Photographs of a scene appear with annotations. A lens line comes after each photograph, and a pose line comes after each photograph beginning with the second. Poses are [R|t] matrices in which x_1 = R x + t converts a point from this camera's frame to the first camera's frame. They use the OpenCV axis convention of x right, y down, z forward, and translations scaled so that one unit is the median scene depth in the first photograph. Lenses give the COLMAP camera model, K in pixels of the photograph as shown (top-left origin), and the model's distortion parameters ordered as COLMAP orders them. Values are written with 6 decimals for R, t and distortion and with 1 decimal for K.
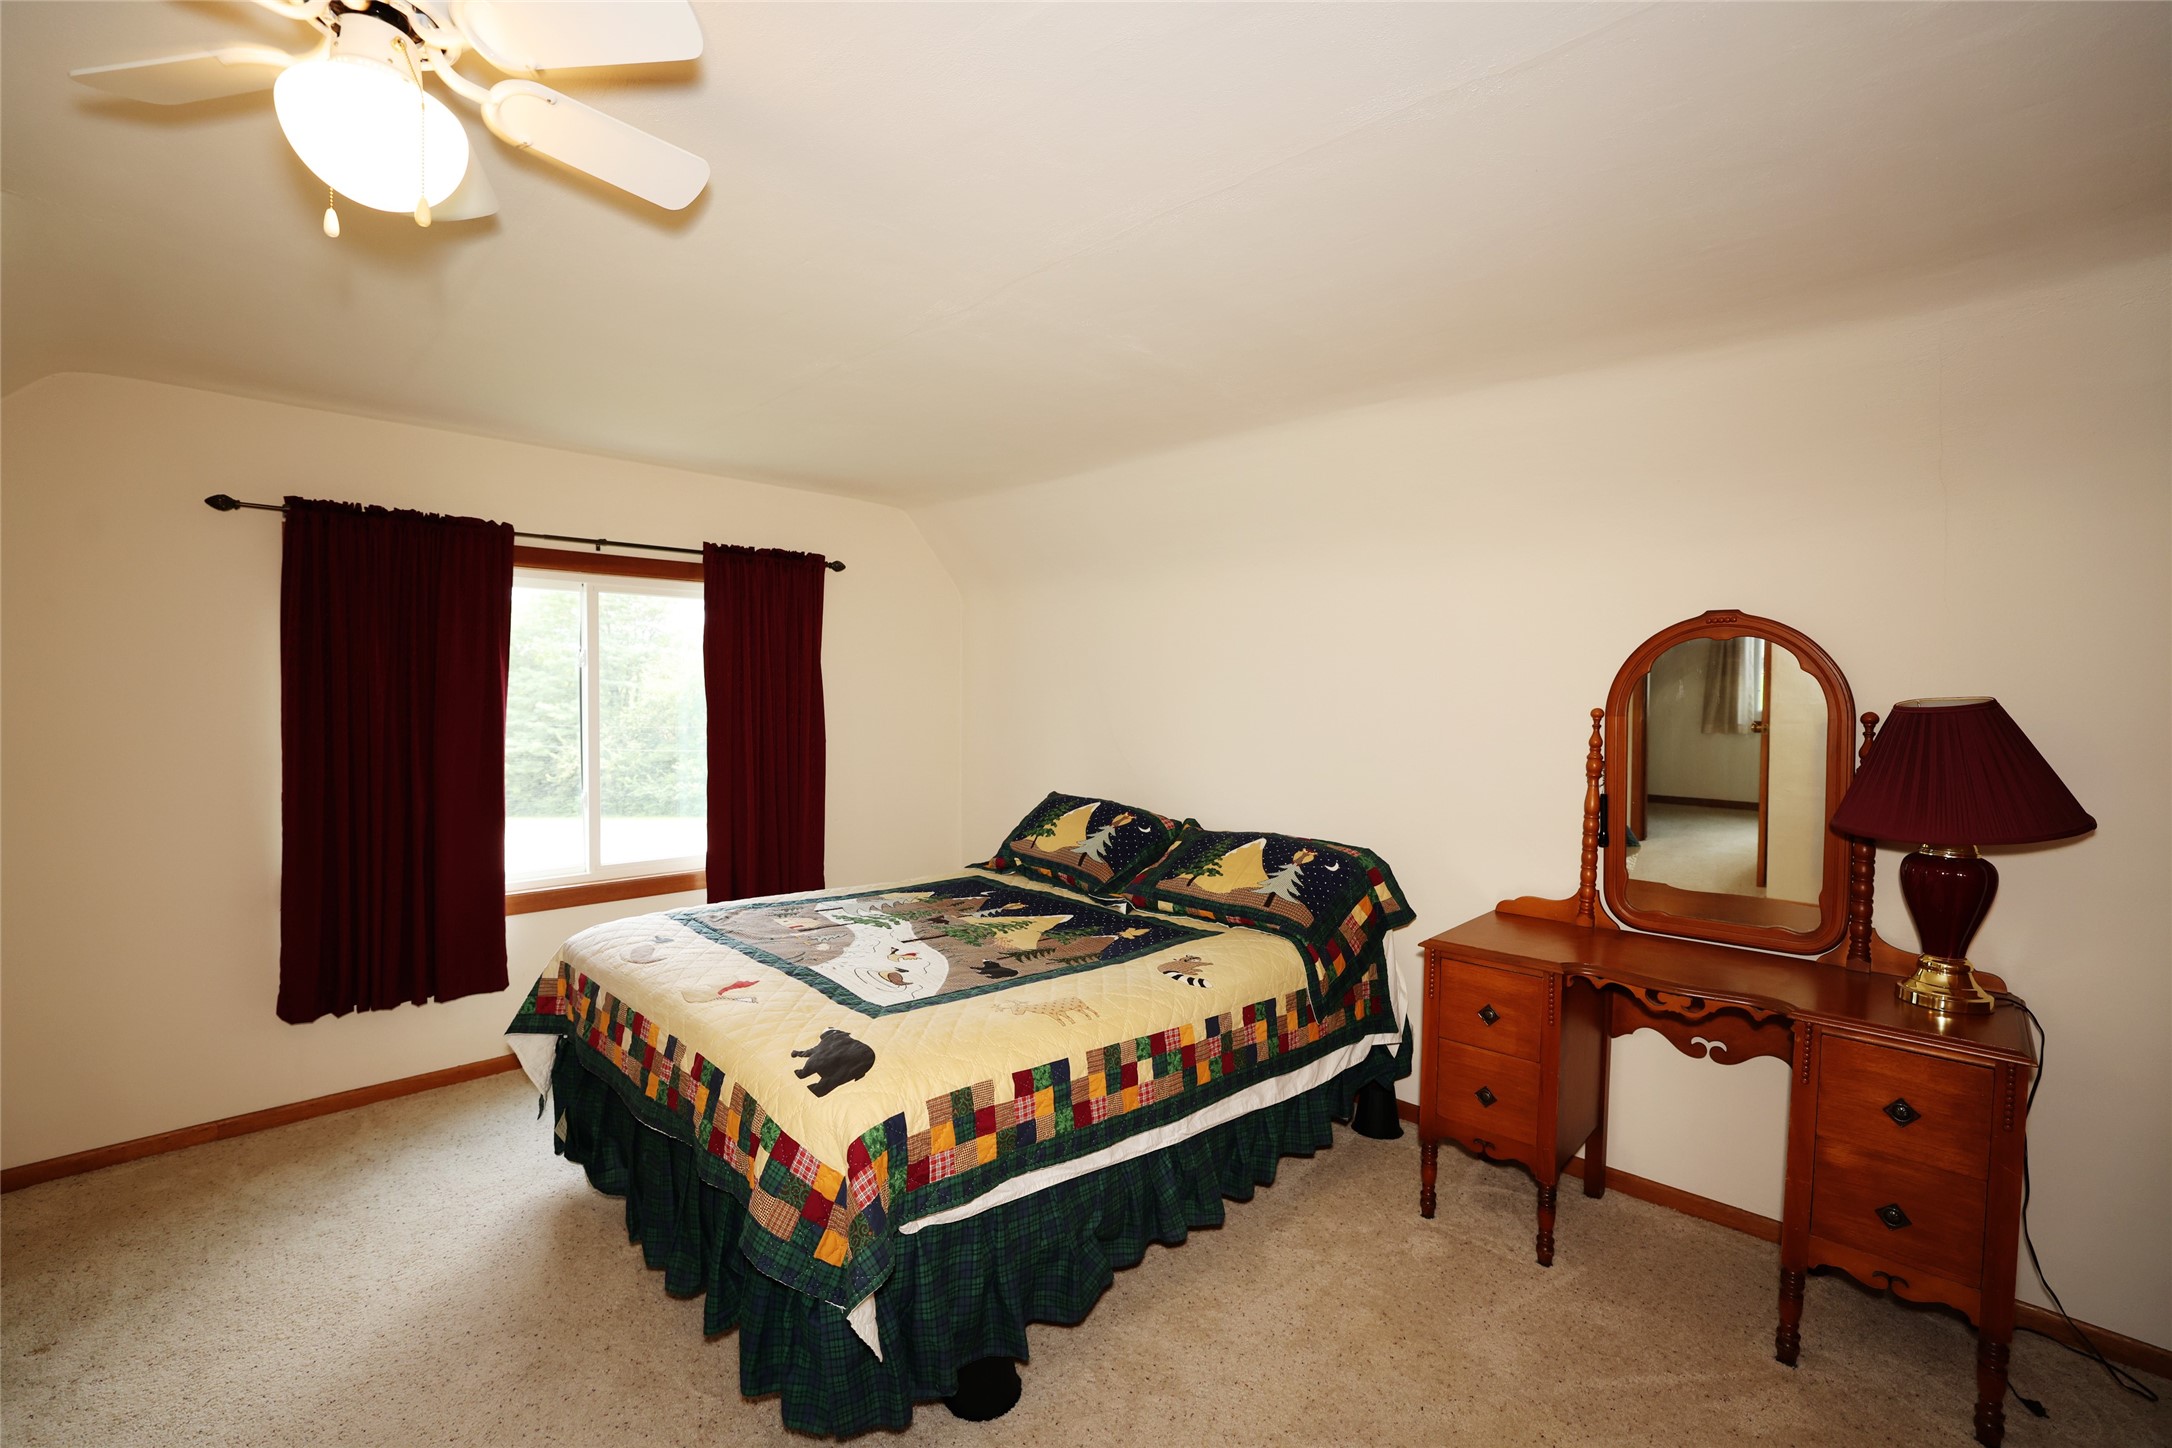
lens RADIAL K [[927.2, 0, 1081.8], [0, 927.2, 734.4], [0, 0, 1]] dist [-0.045877, 0.017303]
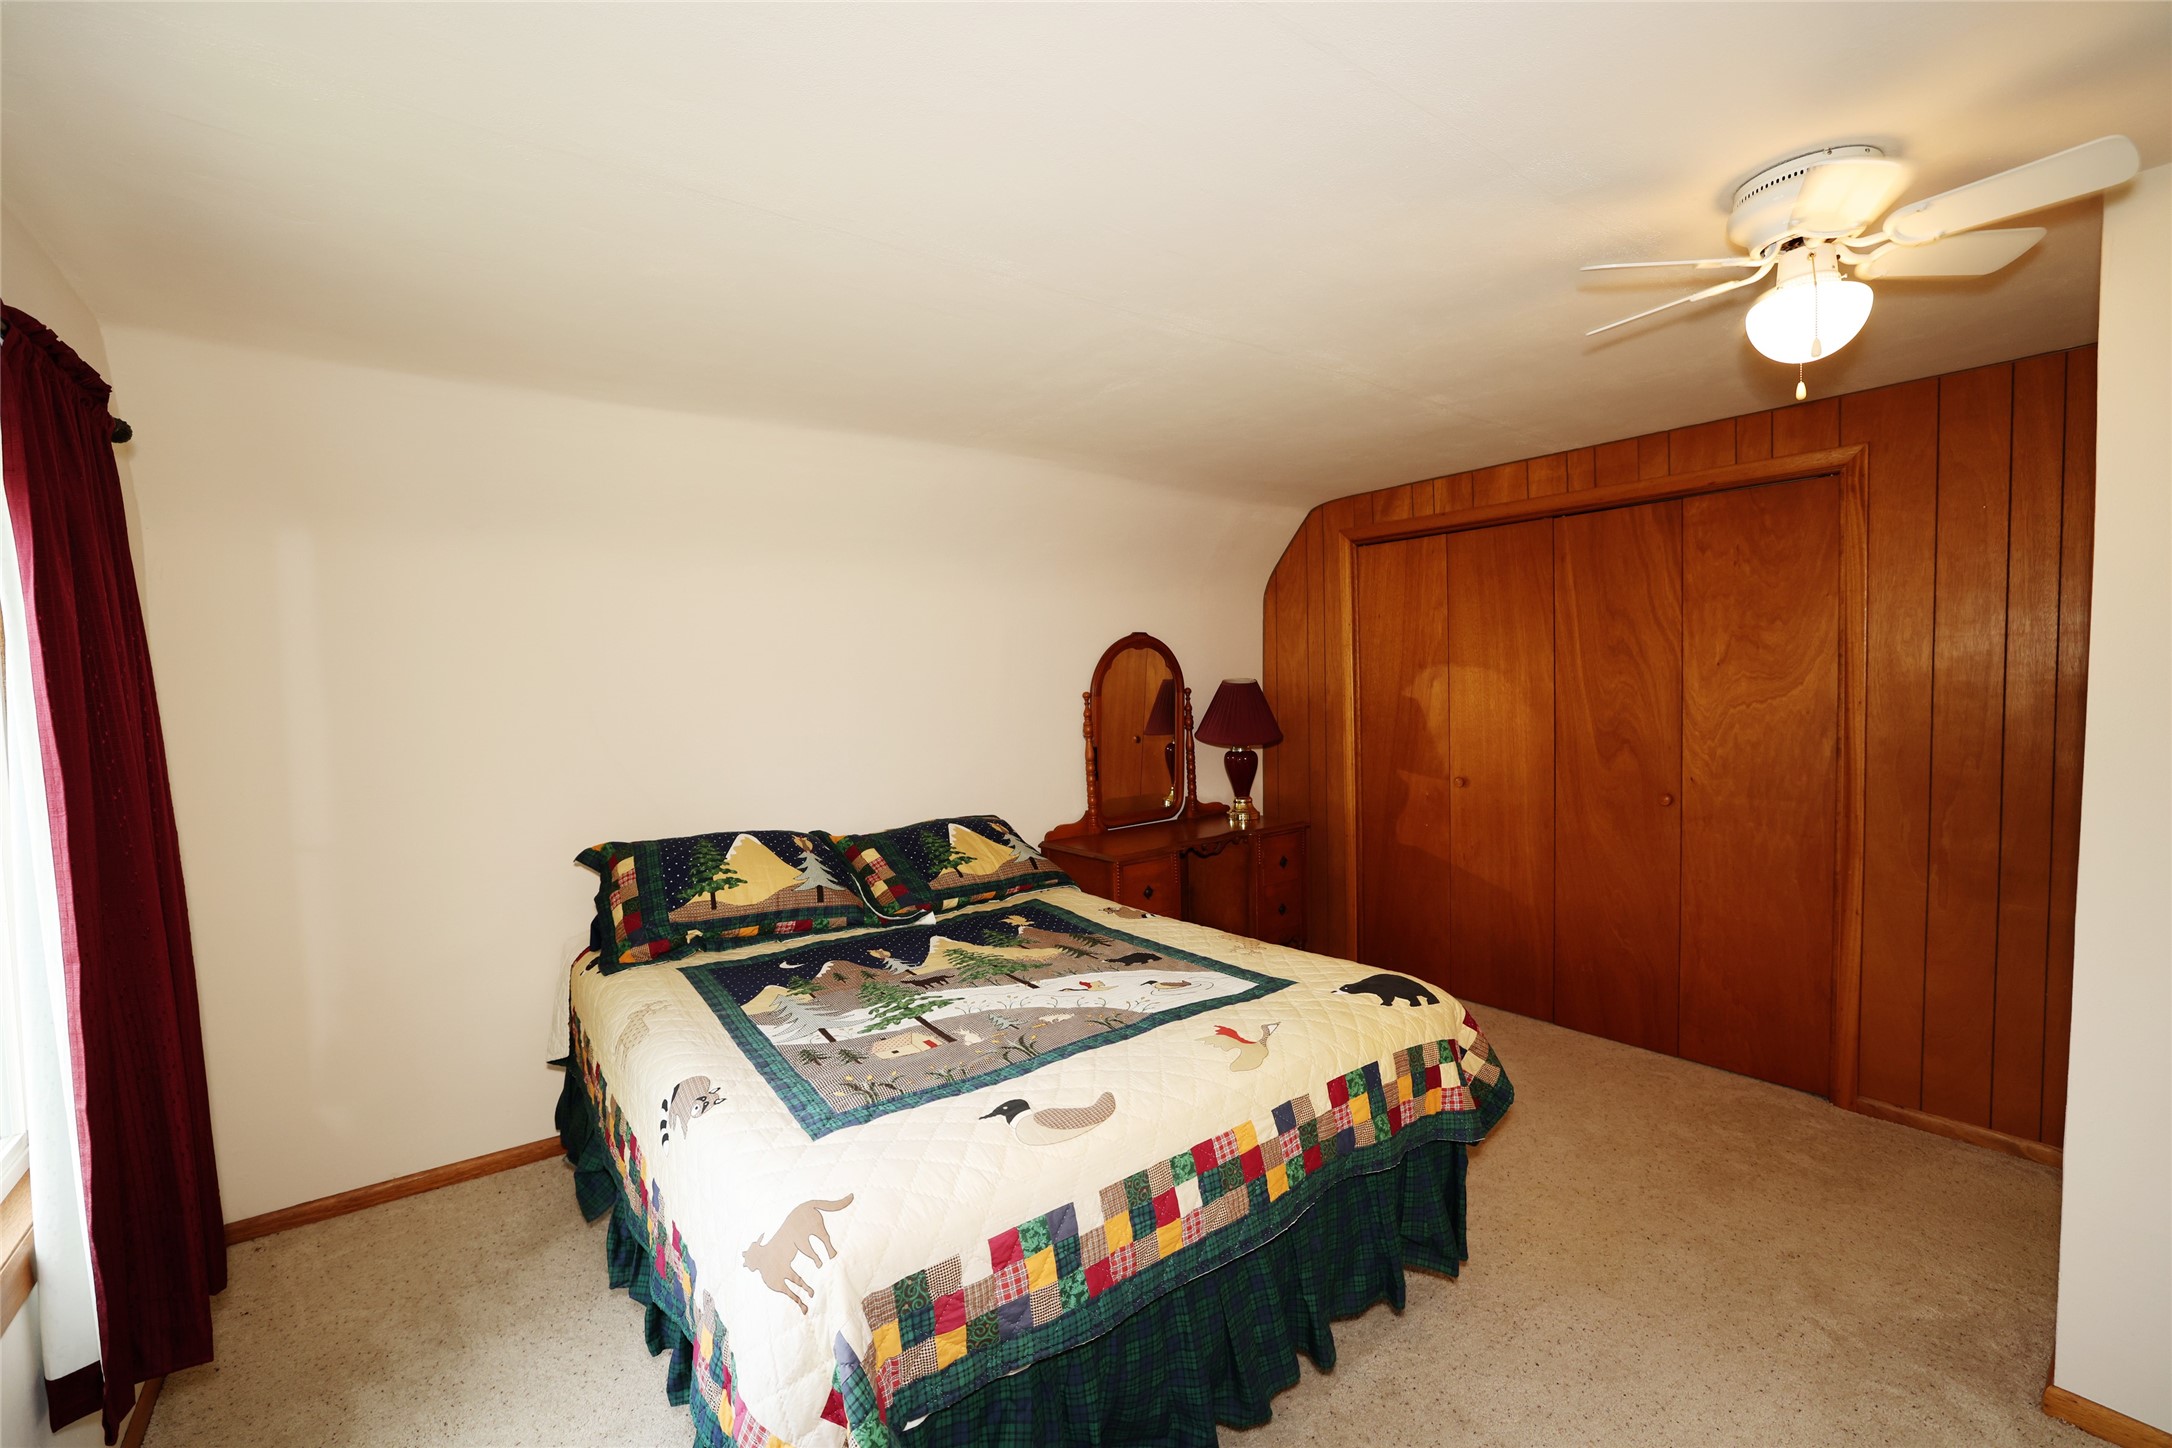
lens RADIAL K [[927.2, 0, 1081.8], [0, 927.2, 734.4], [0, 0, 1]] dist [-0.045877, 0.017303]
pose [[0.131921, -0.074771, 0.988436, -1.068480], [0.068604, 0.995449, 0.066145, -0.066991], [-0.988883, 0.059085, 0.136450, 0.866326]]
